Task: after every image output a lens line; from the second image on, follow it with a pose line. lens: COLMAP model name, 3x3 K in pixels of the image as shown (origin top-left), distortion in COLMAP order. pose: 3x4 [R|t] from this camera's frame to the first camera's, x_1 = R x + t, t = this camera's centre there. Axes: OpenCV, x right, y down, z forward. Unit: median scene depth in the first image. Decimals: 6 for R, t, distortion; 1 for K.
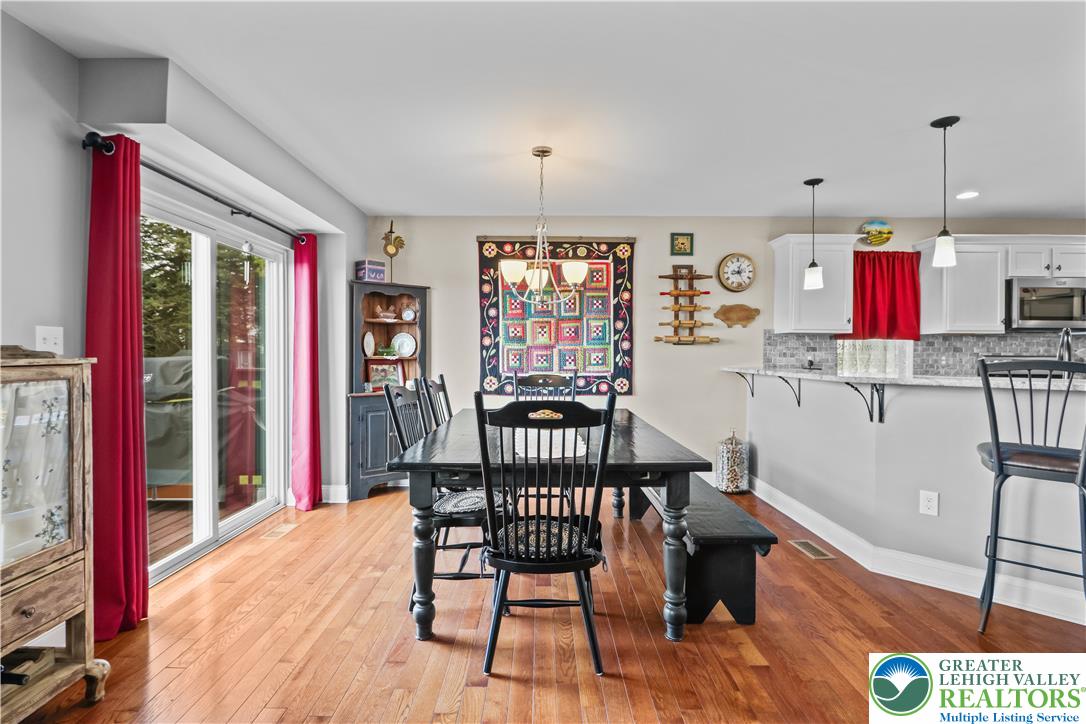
lens RADIAL K [[511.2, 0, 546.6], [0, 511.2, 356.8], [0, 0, 1]] dist [-0.018114, 0.001986]
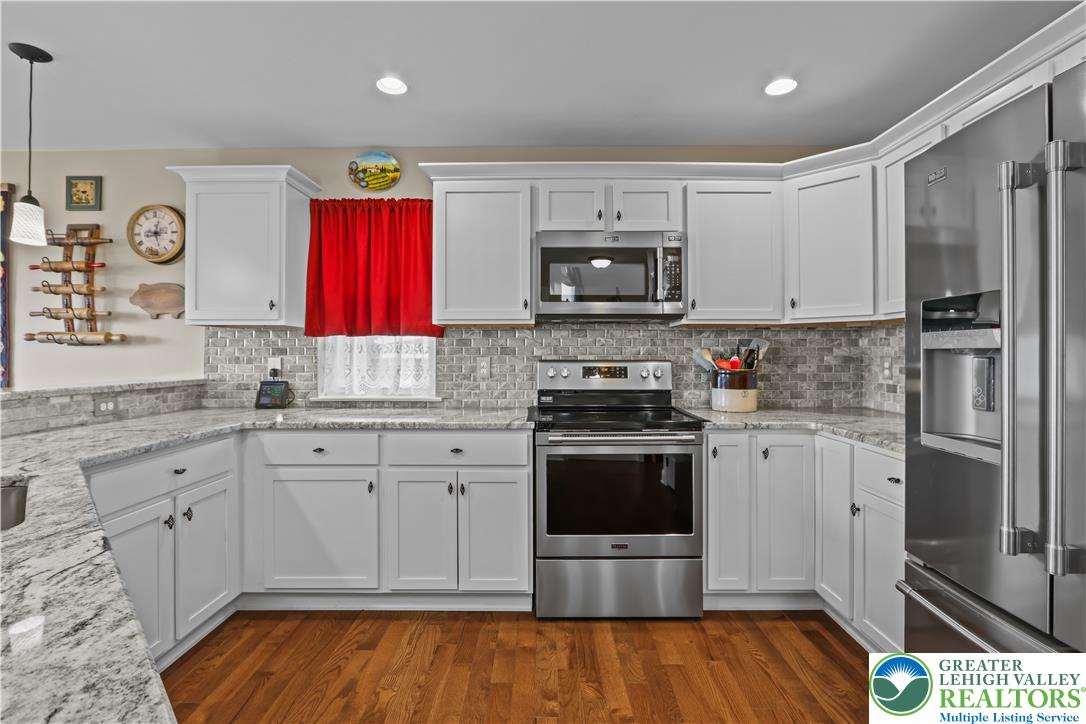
lens RADIAL K [[511.2, 0, 545.7], [0, 511.2, 351.3], [0, 0, 1]] dist [-0.018114, 0.001986]
pose [[0.999965, -0.005674, 0.006164, 0.856535], [0.005774, 0.999850, -0.016305, -0.002765], [-0.006071, 0.016340, 0.999848, 0.353523]]
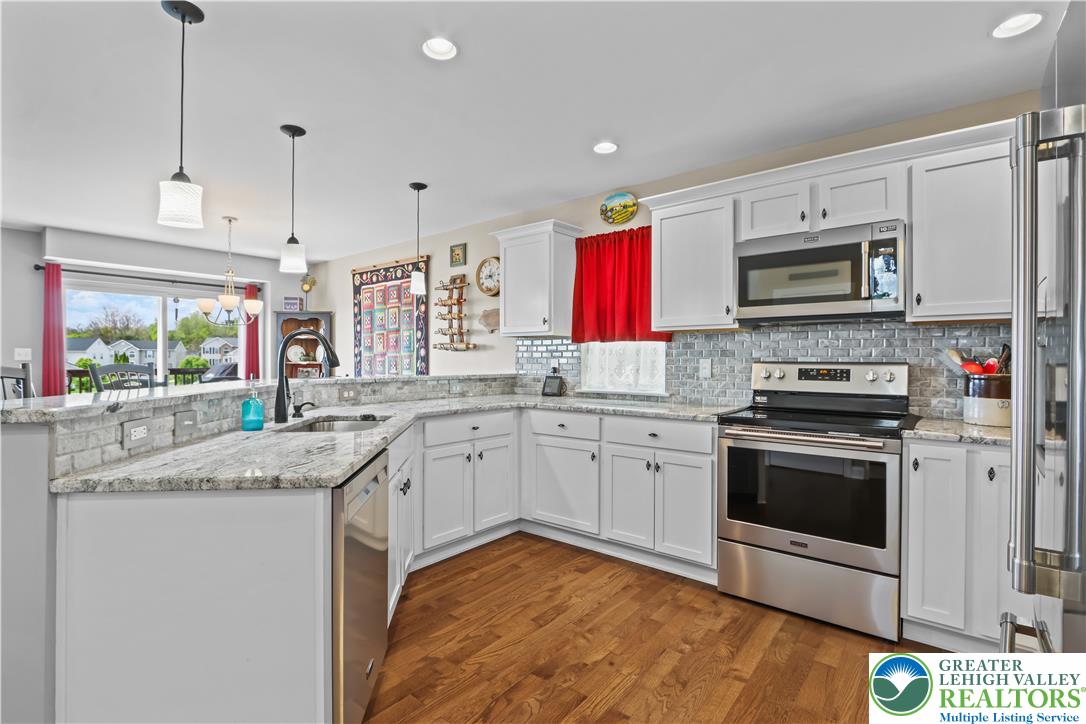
lens RADIAL K [[511.2, 0, 533.1], [0, 511.2, 358.5], [0, 0, 1]] dist [-0.018114, 0.001986]
pose [[0.772890, -0.004198, -0.634527, 1.048507], [-0.002935, 0.999944, -0.010190, 0.001103], [0.634534, 0.009738, 0.772834, 0.293616]]
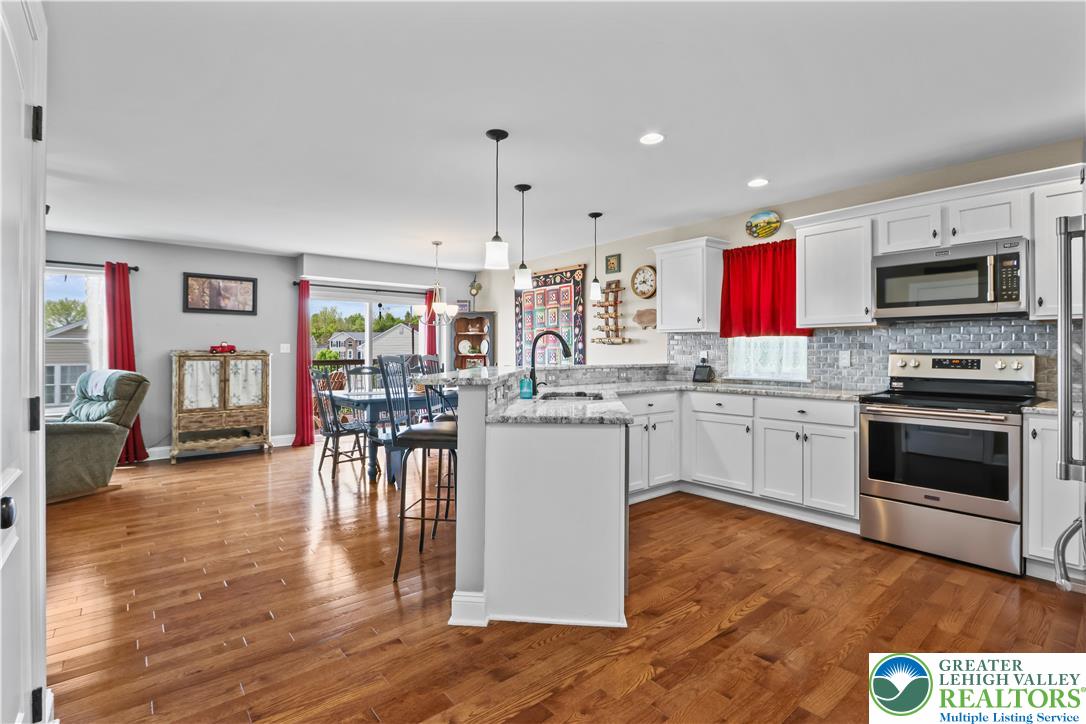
lens RADIAL K [[511.2, 0, 533.0], [0, 511.2, 348.2], [0, 0, 1]] dist [-0.018114, 0.001986]
pose [[0.634074, -0.009117, -0.773219, 1.105993], [-0.002702, 0.999898, -0.014006, 0.002607], [0.773268, 0.010971, 0.633985, 0.063035]]
